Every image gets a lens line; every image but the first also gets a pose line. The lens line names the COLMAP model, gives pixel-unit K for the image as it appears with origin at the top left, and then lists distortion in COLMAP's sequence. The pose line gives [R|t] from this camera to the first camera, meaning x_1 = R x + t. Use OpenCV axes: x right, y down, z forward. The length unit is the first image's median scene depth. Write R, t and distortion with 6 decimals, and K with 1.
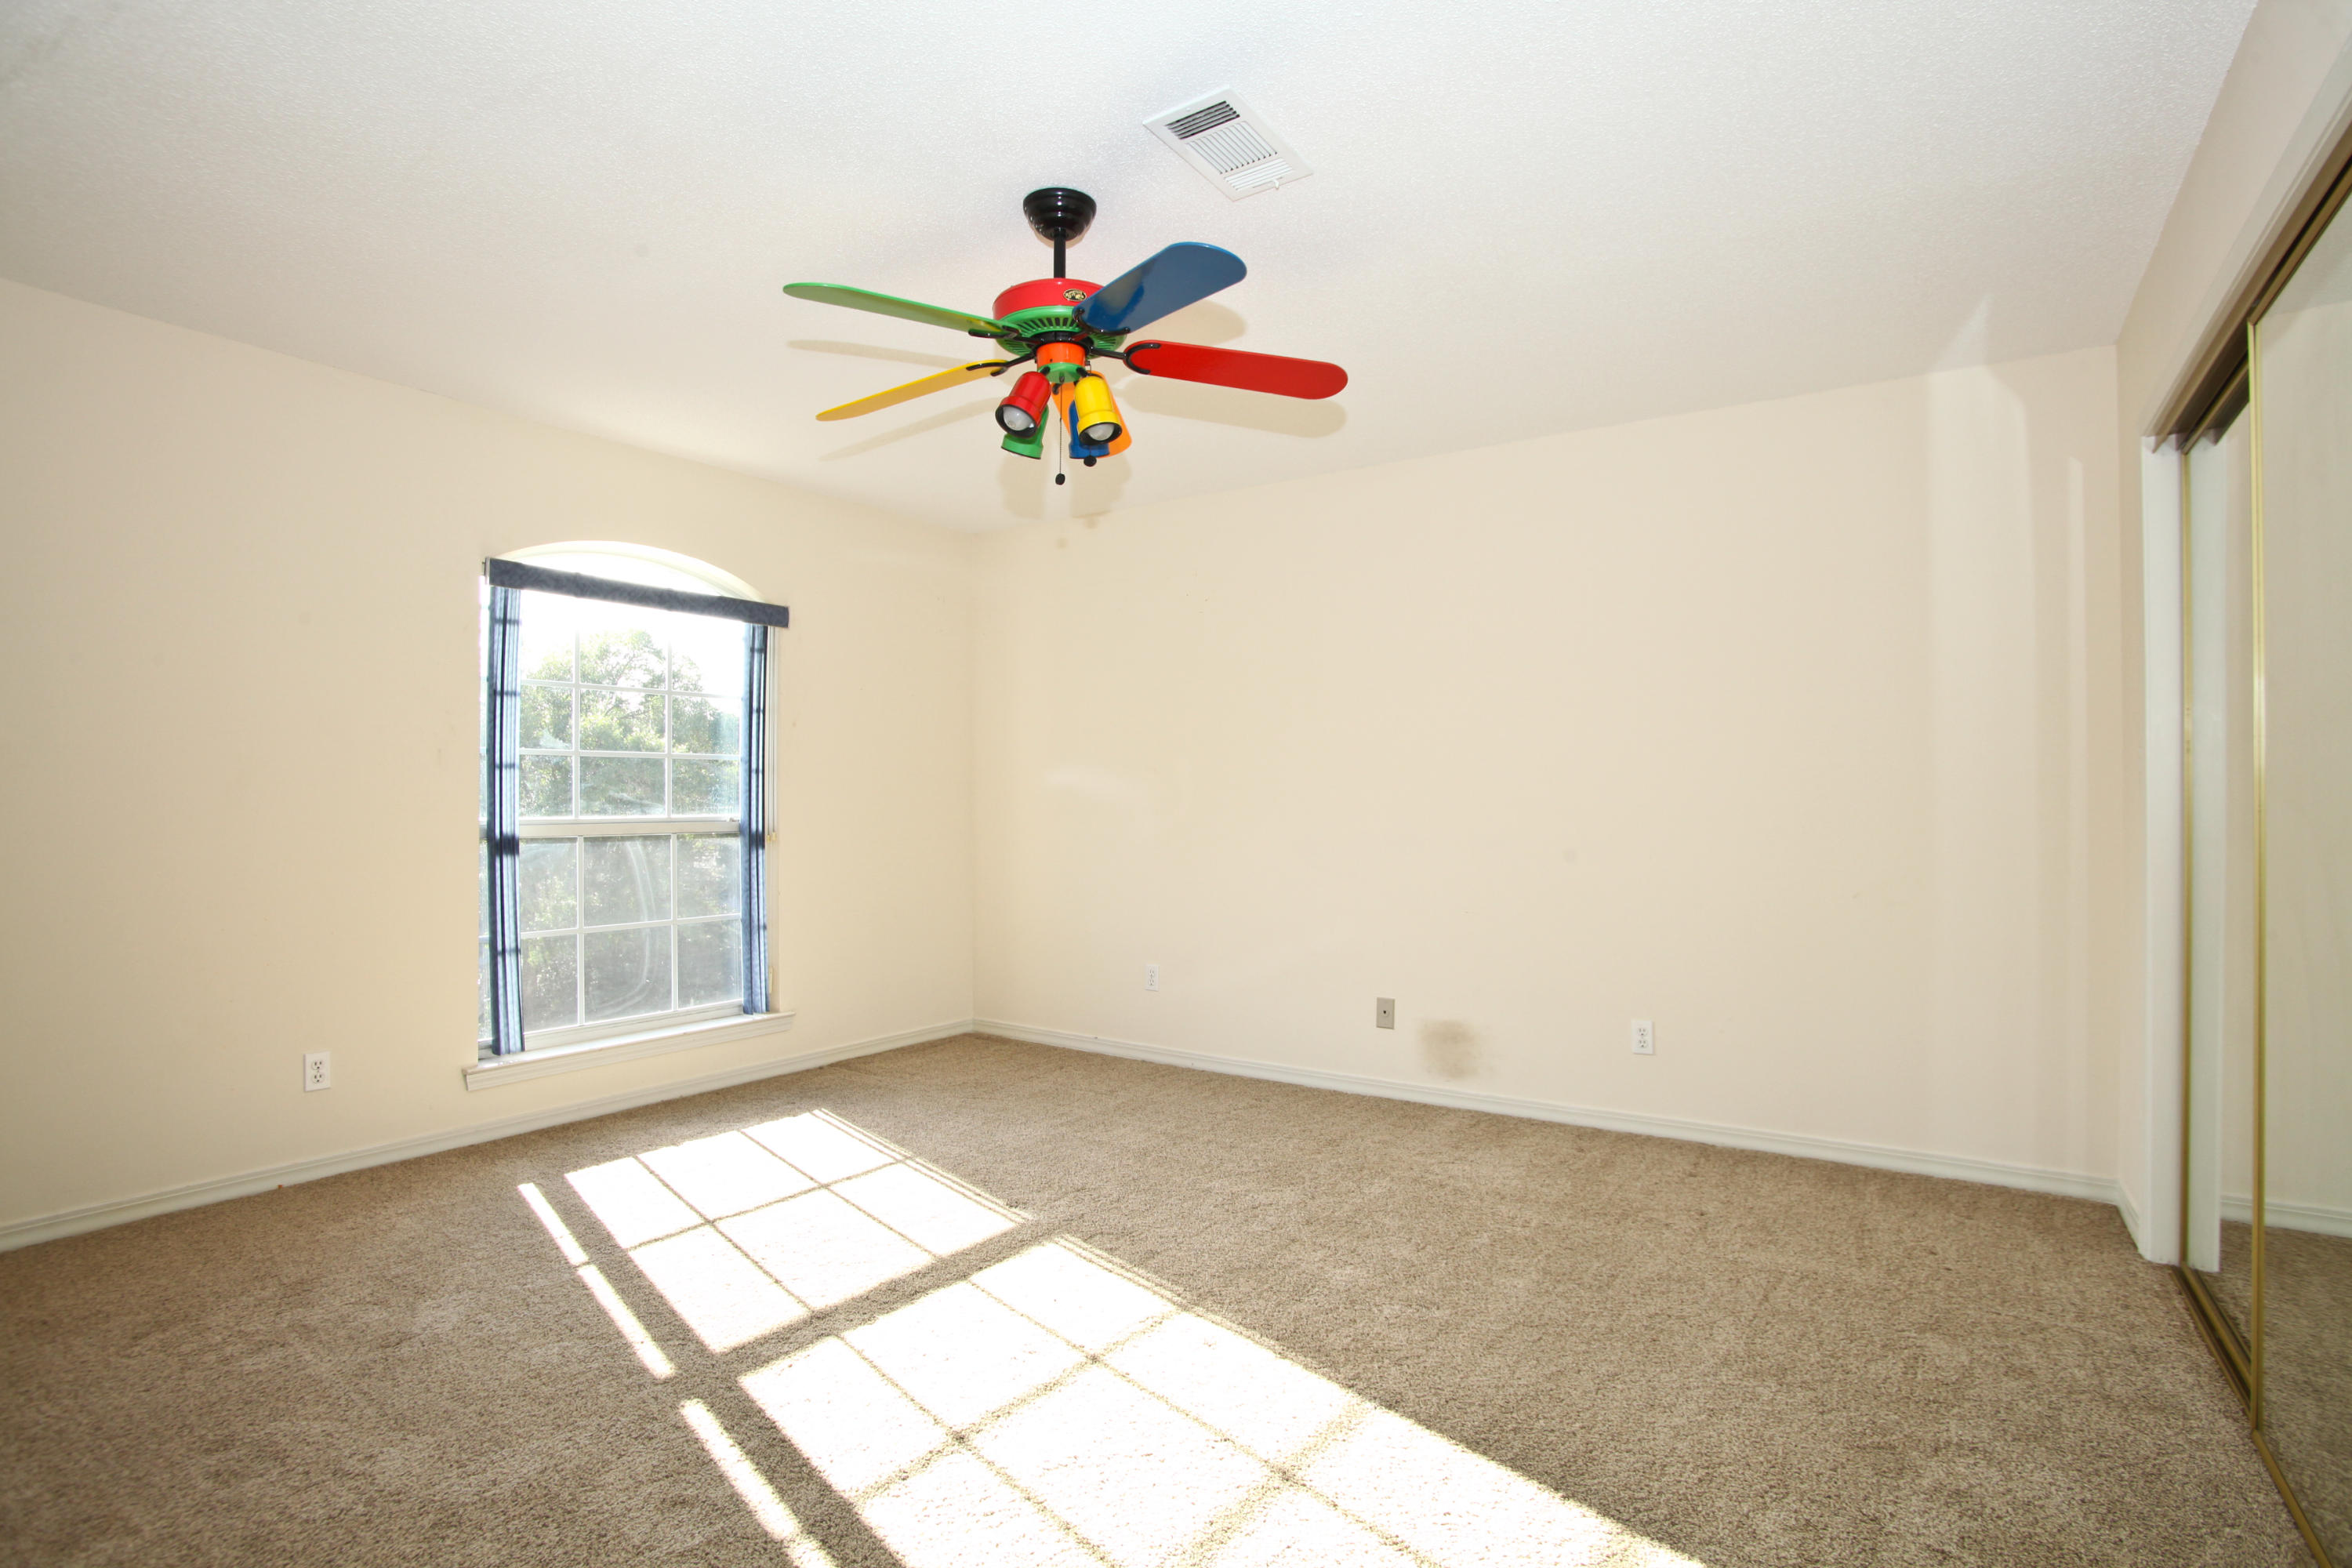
lens RADIAL K [[1150.1, 0, 1164.1], [0, 1150.1, 799.9], [0, 0, 1]] dist [-0.090938, 0.041445]
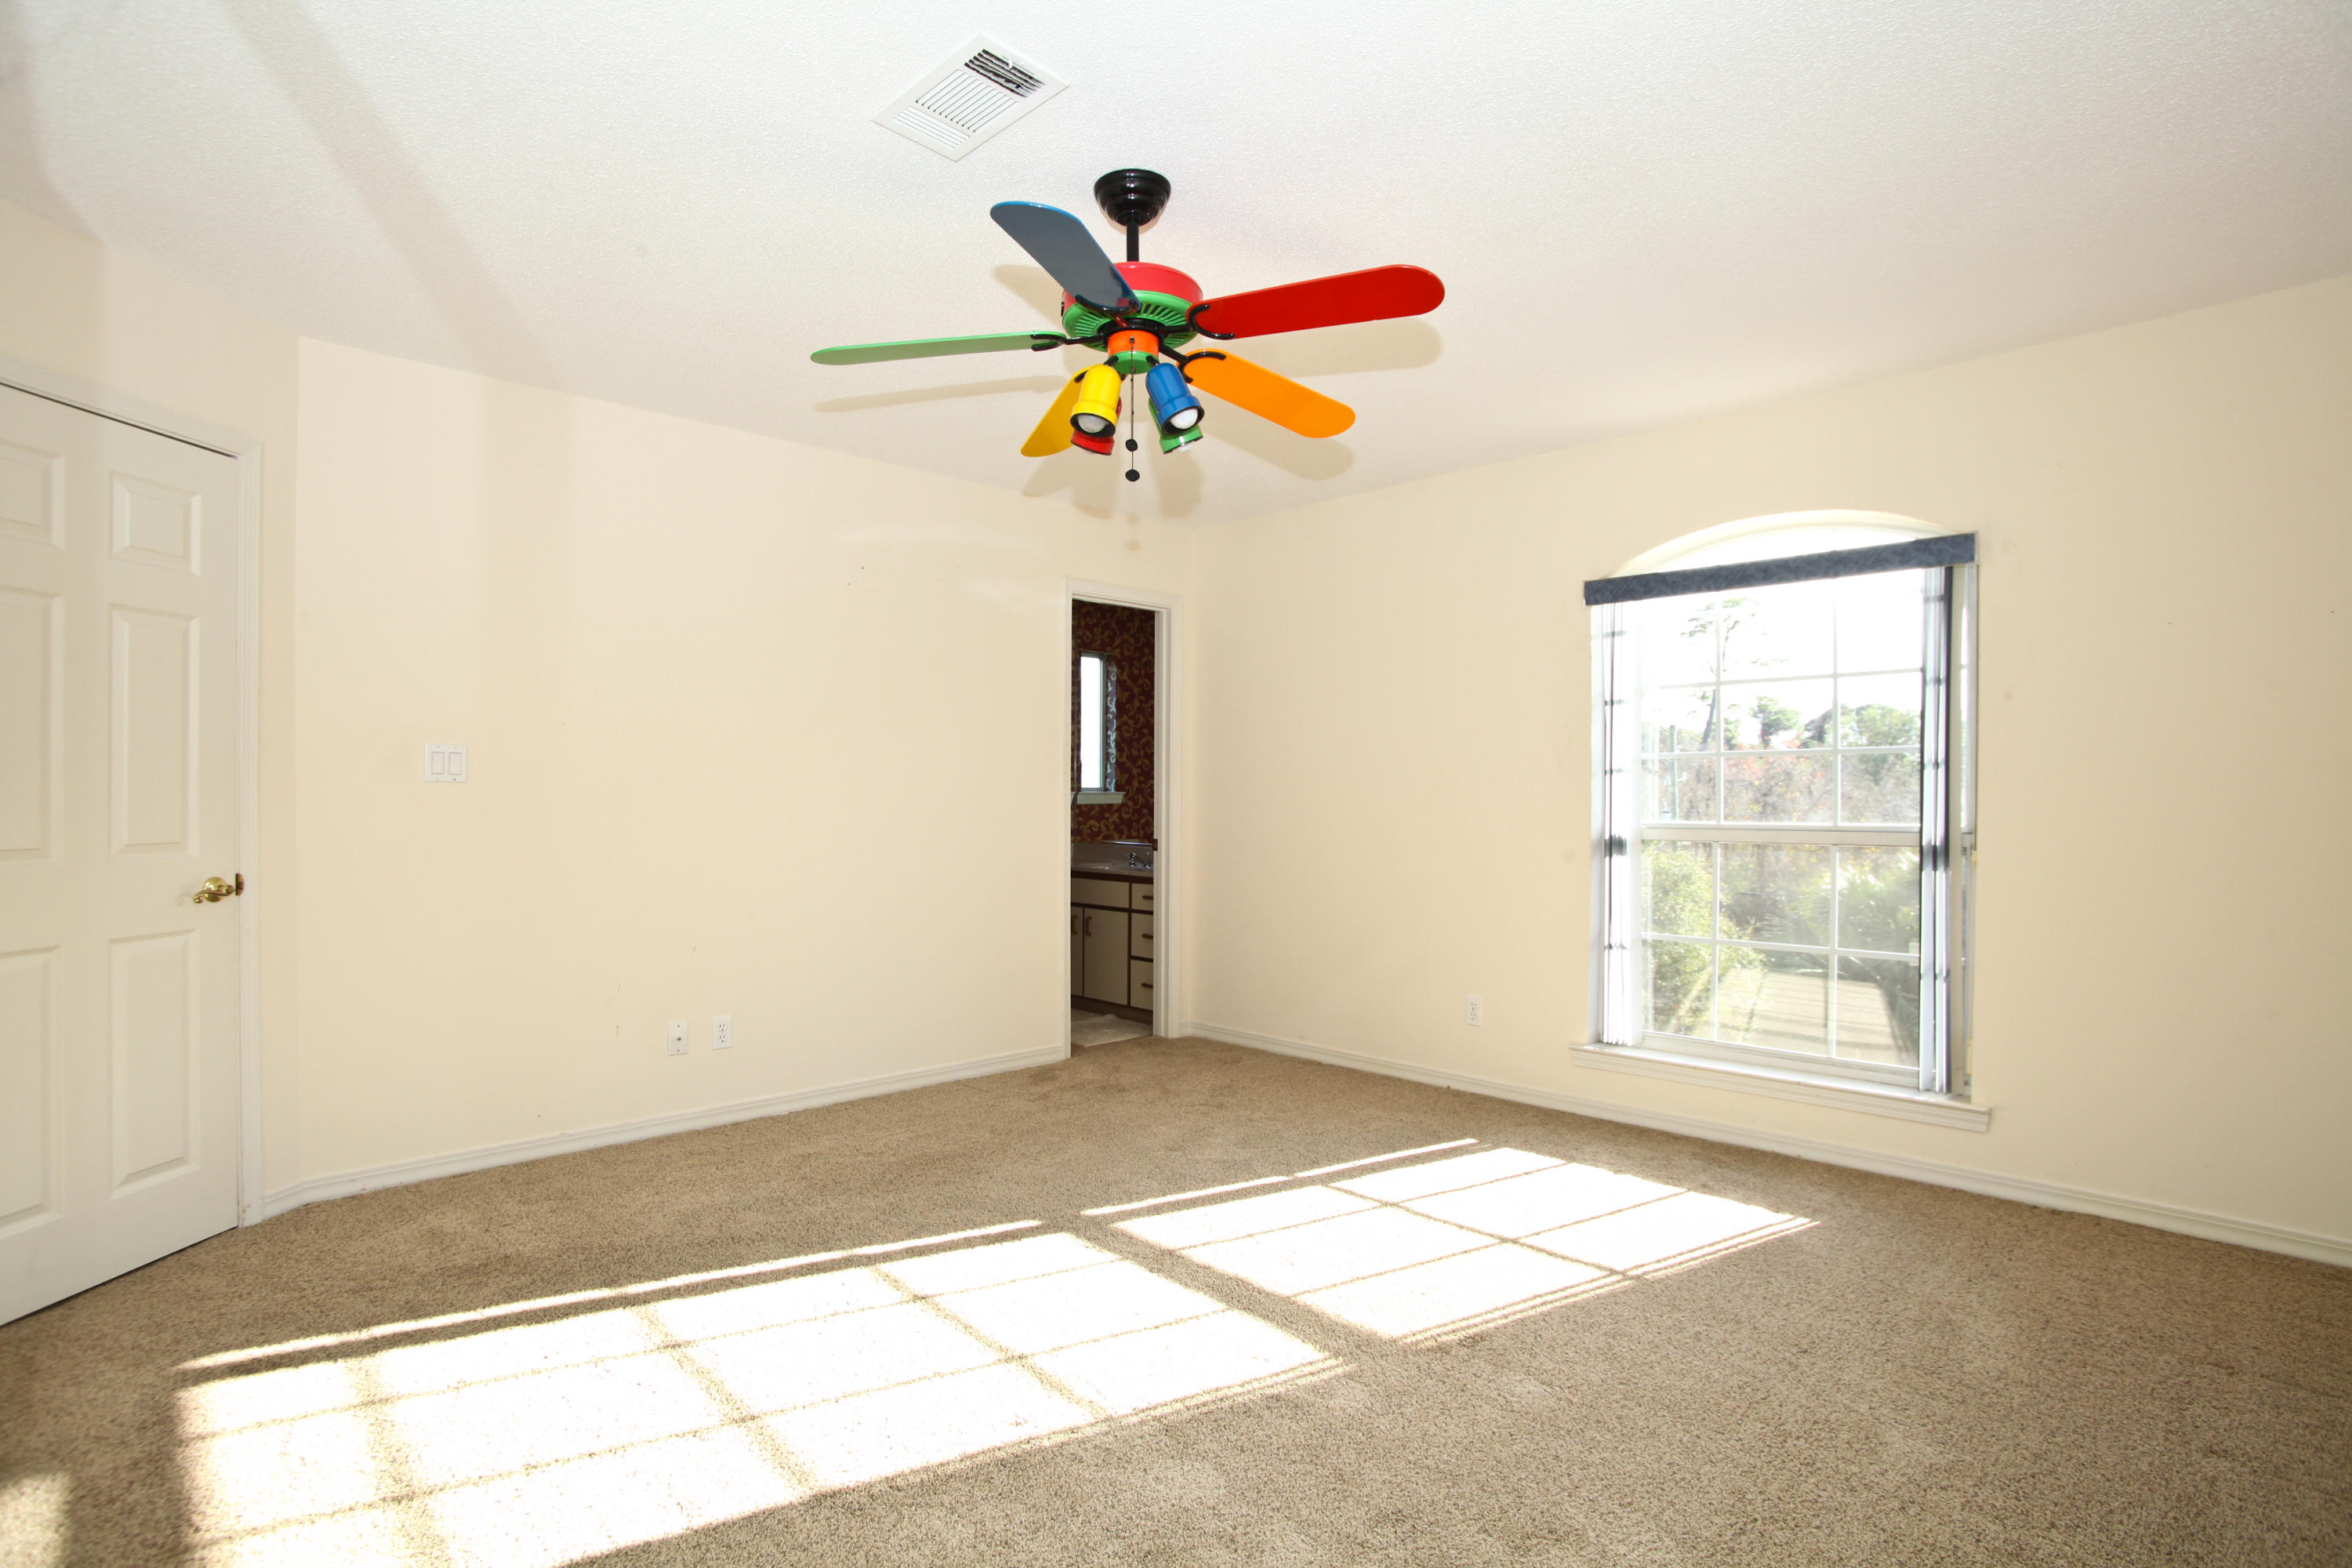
lens RADIAL K [[1150.1, 0, 1164.1], [0, 1150.1, 799.9], [0, 0, 1]] dist [-0.090938, 0.041445]
pose [[-0.184291, 0.009031, -0.982830, 0.580026], [-0.005122, 0.999935, 0.010149, -0.011714], [0.982858, 0.006904, -0.184233, 0.840774]]
